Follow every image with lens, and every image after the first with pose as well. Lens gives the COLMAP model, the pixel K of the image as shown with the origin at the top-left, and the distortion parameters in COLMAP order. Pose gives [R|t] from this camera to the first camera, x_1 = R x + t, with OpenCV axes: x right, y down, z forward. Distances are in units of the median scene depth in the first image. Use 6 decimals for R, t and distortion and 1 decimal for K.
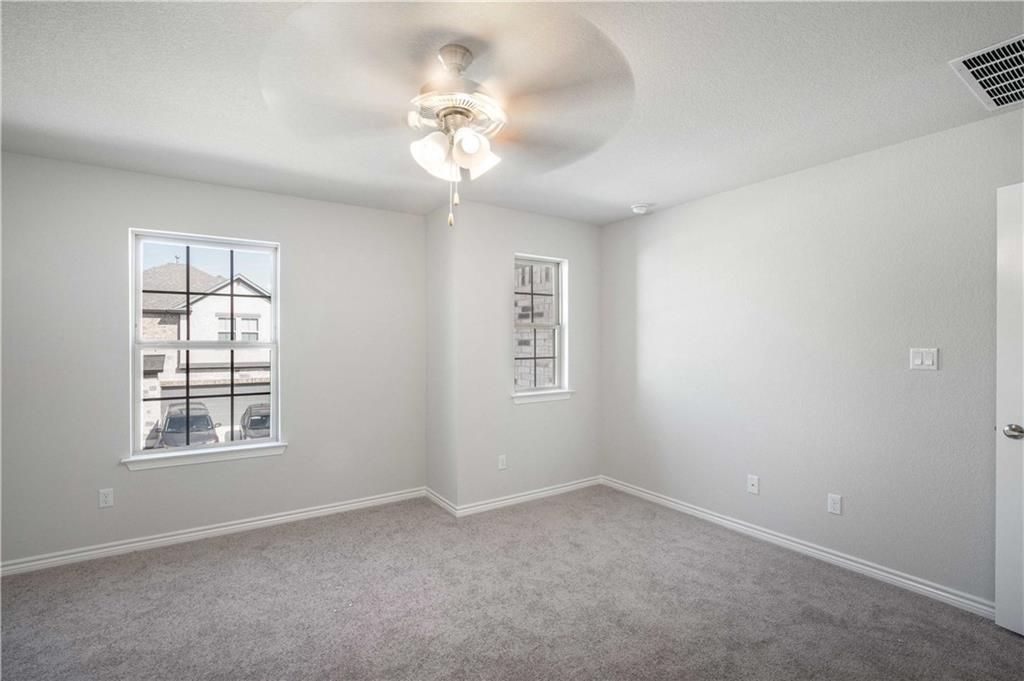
lens RADIAL K [[474.2, 0, 516.1], [0, 474.2, 346.7], [0, 0, 1]] dist [-0.033931, 0.005735]
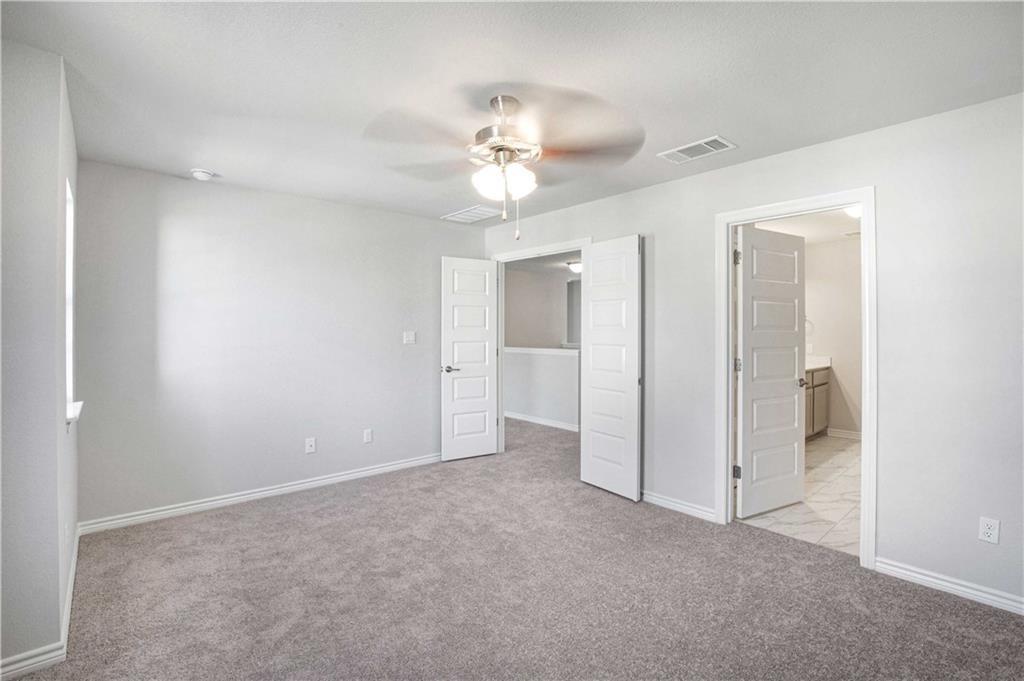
lens RADIAL K [[474.2, 0, 516.1], [0, 474.2, 346.7], [0, 0, 1]] dist [-0.033931, 0.005735]
pose [[-0.126365, -0.040670, 0.991150, -0.998039], [0.009529, 0.999063, 0.042210, -0.012527], [-0.991938, 0.014779, -0.125859, 0.810616]]
